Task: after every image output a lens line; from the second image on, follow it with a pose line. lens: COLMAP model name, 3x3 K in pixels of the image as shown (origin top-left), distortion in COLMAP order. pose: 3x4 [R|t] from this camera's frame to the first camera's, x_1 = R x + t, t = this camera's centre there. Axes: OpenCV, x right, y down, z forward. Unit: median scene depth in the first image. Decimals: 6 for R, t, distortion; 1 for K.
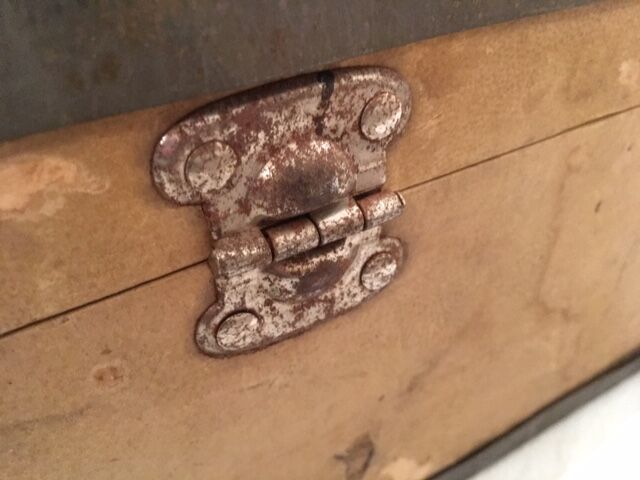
lens RADIAL K [[538.6, 0, 320.0], [0, 538.6, 240.0], [0, 0, 1]] dist [0.049411, -0.000614]
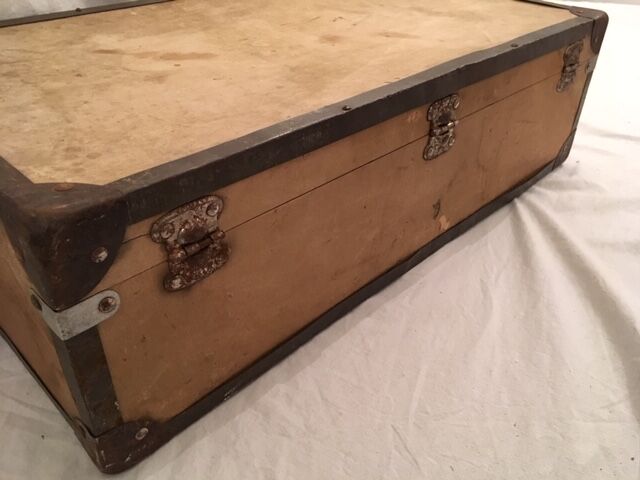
lens RADIAL K [[538.6, 0, 320.0], [0, 538.6, 240.0], [0, 0, 1]] dist [0.049411, -0.000614]
pose [[0.962143, -0.108316, 0.250095, -2.321098], [0.122608, 0.991556, -0.042246, 1.005042], [-0.243408, 0.071311, 0.967299, -3.208511]]
